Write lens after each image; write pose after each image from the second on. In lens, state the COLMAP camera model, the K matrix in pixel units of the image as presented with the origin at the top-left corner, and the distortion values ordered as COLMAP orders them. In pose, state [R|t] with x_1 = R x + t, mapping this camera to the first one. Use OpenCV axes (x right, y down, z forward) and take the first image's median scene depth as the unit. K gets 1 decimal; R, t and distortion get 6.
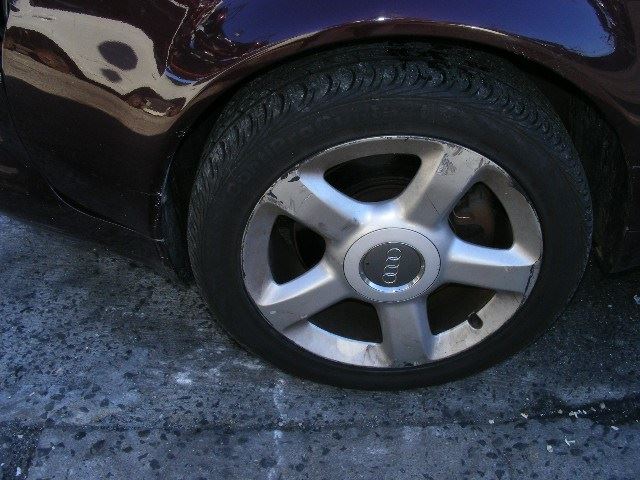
lens RADIAL K [[738.2, 0, 320.0], [0, 738.2, 240.0], [0, 0, 1]] dist [-0.244470, 0.274834]
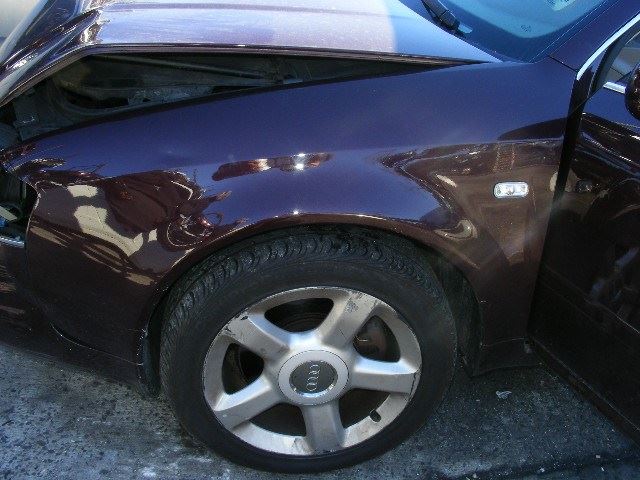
lens RADIAL K [[738.2, 0, 320.0], [0, 738.2, 240.0], [0, 0, 1]] dist [-0.244470, 0.274834]
pose [[0.988534, -0.013310, 0.150409, -0.086627], [0.035339, 0.988837, -0.144752, -0.019541], [-0.146803, 0.148408, 0.977969, -0.352009]]
